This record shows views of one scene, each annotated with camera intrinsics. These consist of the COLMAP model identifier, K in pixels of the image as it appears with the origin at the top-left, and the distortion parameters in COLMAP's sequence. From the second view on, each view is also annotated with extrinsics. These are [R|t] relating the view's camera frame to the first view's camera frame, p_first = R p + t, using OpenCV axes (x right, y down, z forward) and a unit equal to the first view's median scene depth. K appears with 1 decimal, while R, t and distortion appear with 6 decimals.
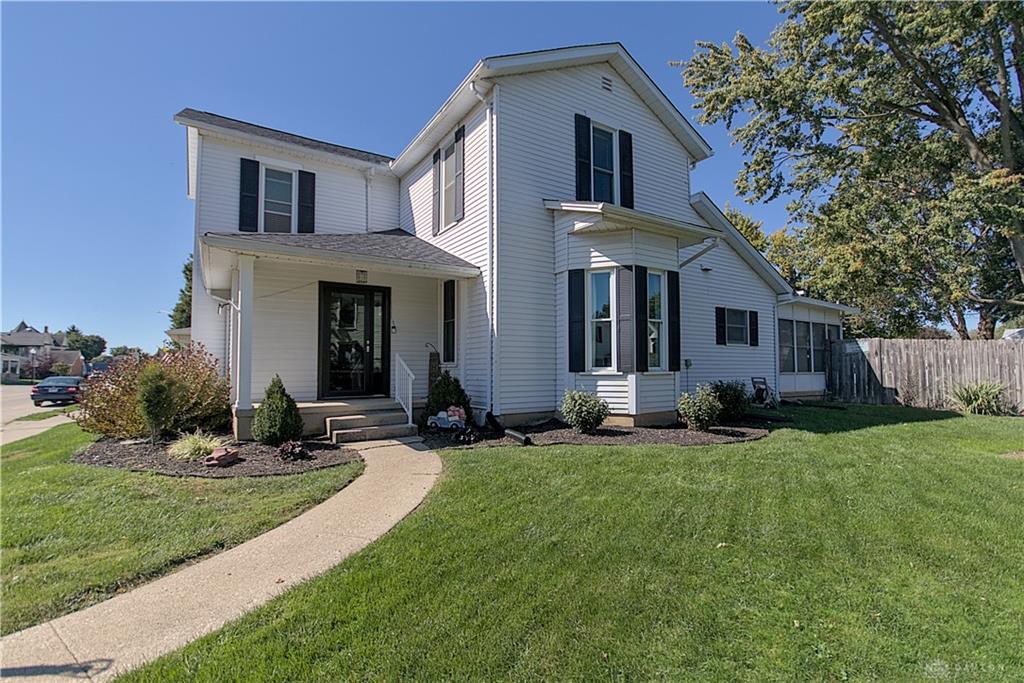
lens RADIAL K [[476.9, 0, 512.2], [0, 476.9, 343.4], [0, 0, 1]] dist [-0.001911, -0.000234]
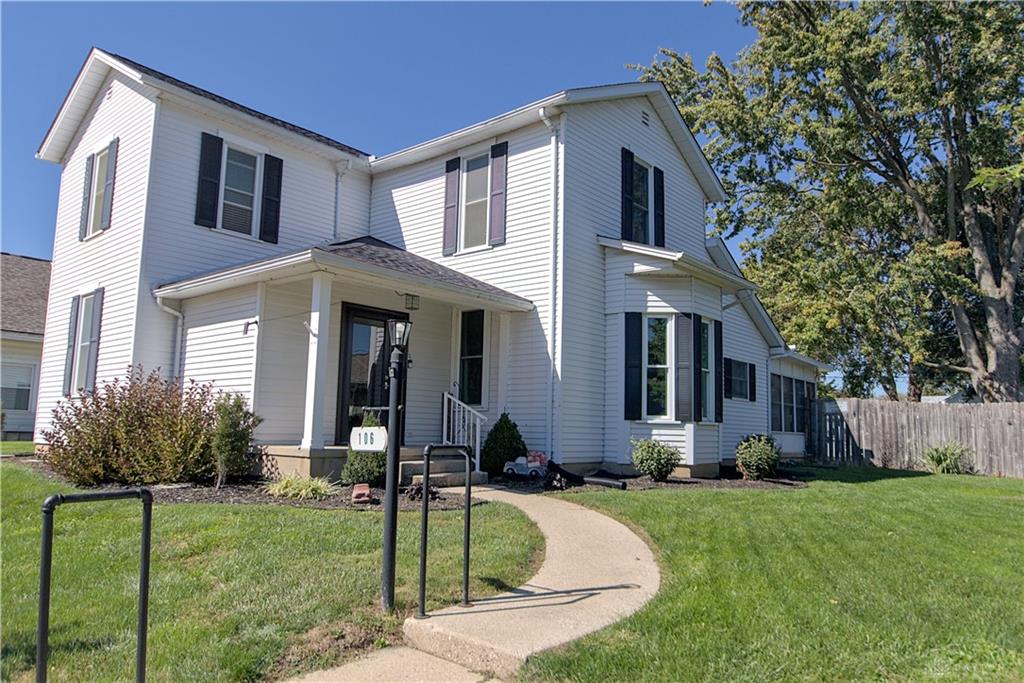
lens RADIAL K [[706.5, 0, 512.8], [0, 706.5, 342.1], [0, 0, 1]] dist [-0.012524, -0.006871]
pose [[0.956590, 0.062654, 0.284621, -0.417285], [-0.042075, 0.996076, -0.077859, 0.020945], [-0.288383, 0.062503, 0.955473, -0.234990]]
